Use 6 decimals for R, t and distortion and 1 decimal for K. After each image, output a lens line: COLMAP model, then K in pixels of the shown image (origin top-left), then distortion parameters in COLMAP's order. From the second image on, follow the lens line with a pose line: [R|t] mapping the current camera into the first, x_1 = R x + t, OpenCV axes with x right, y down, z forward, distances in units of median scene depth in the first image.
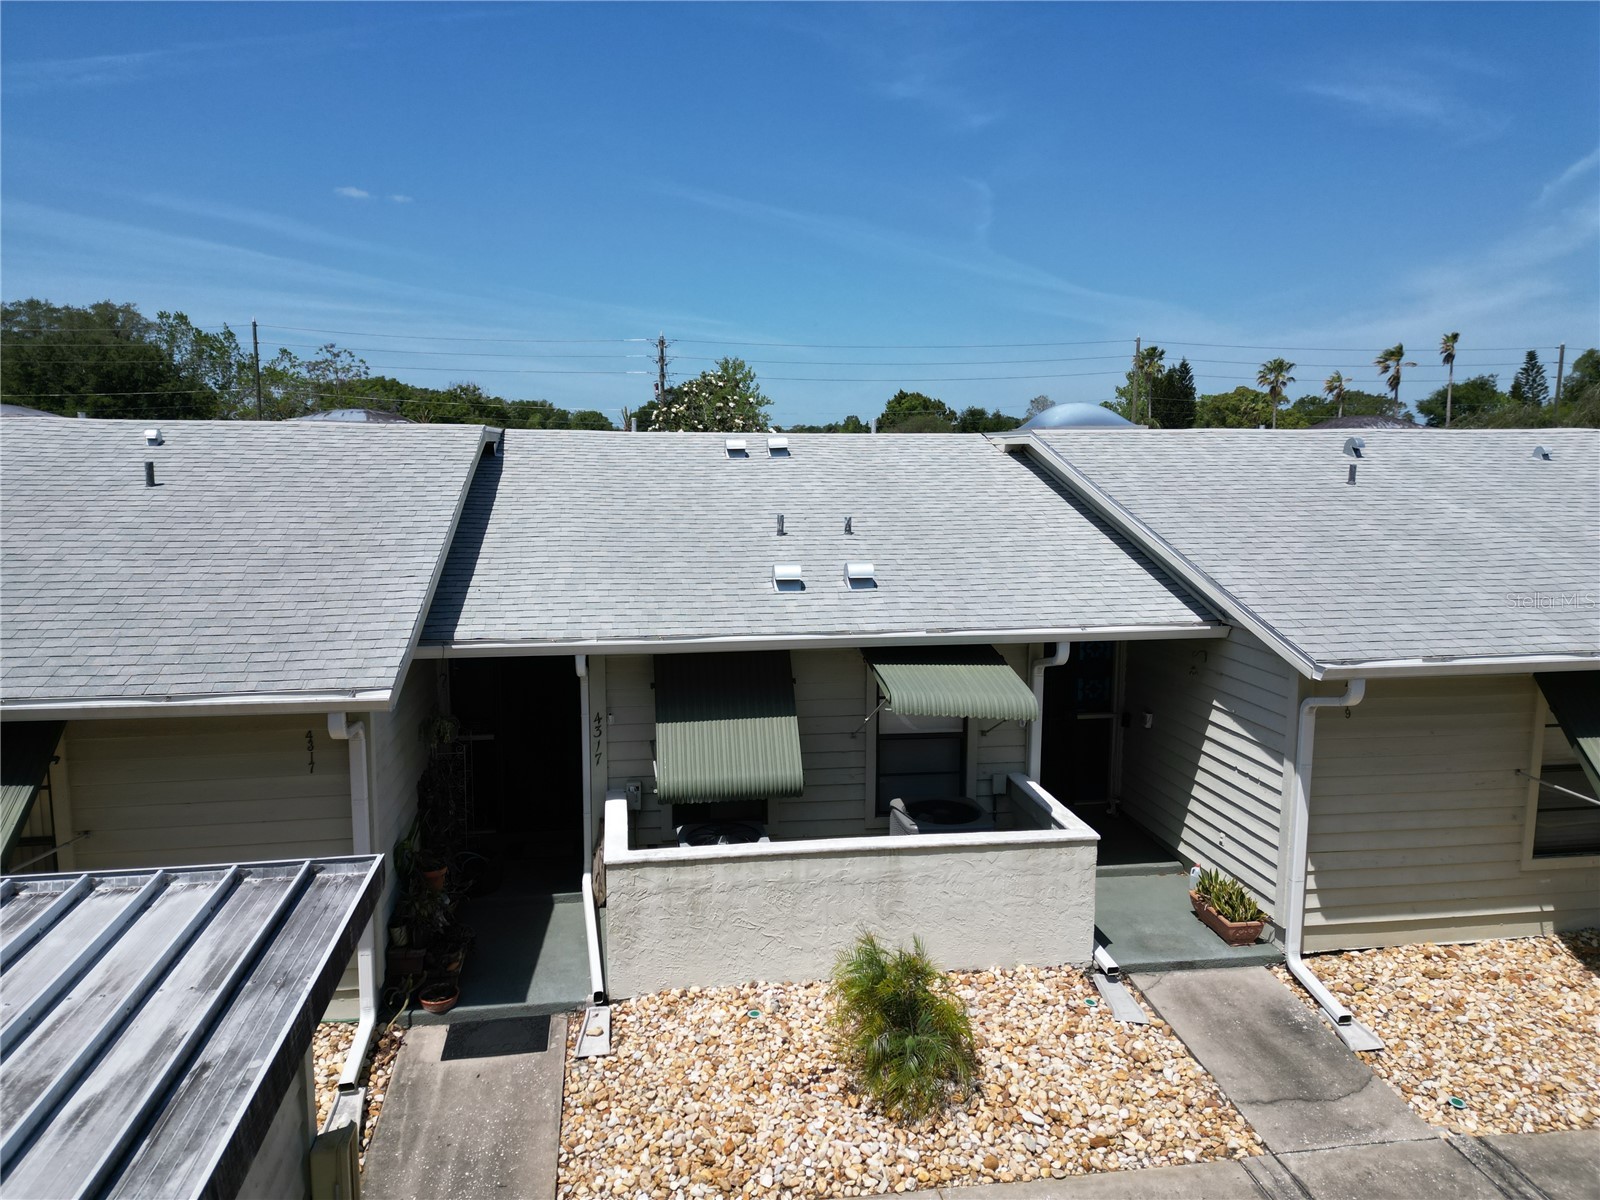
lens RADIAL K [[1150.5, 0, 800.0], [0, 1150.5, 600.0], [0, 0, 1]] dist [0.075131, -0.001400]
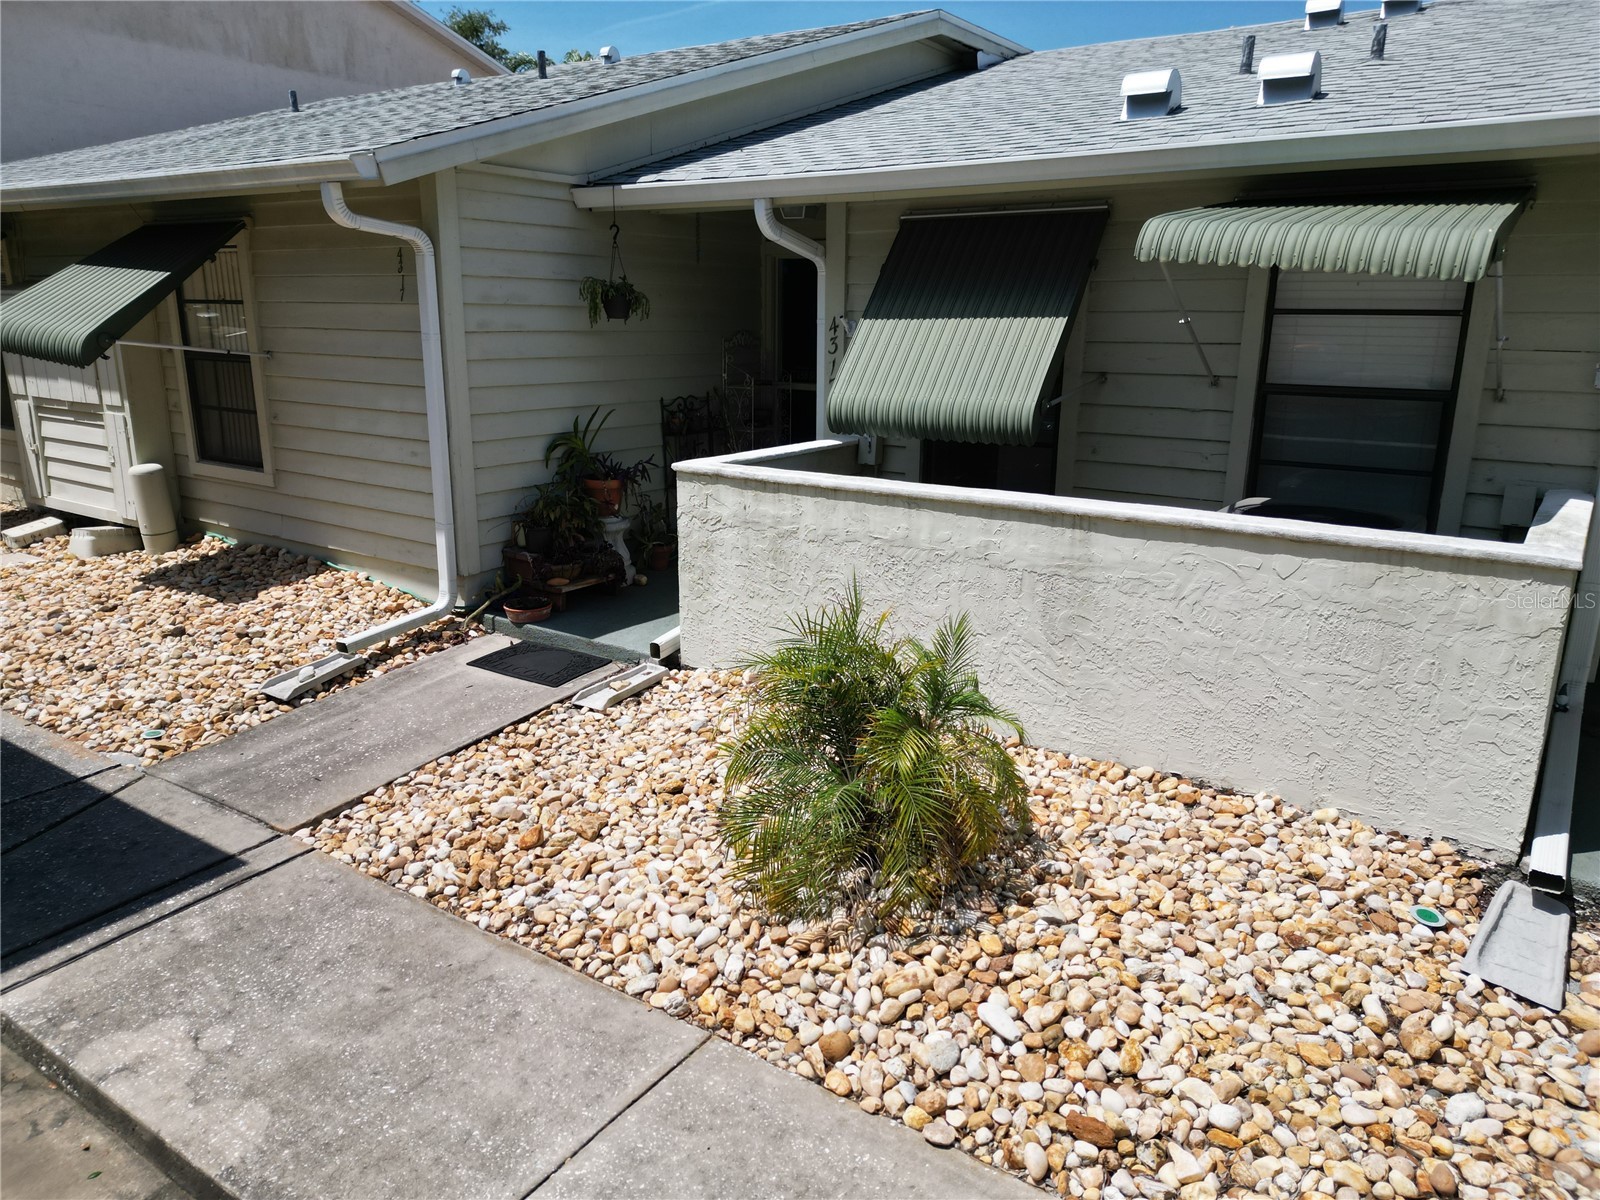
lens RADIAL K [[1122.7, 0, 800.0], [0, 1122.7, 600.0], [0, 0, 1]] dist [0.052954, -0.002954]
pose [[0.712874, 0.171003, -0.680124, 0.354304], [-0.102789, 0.984820, 0.139874, 0.198383], [0.693719, -0.029804, 0.719629, 0.548707]]
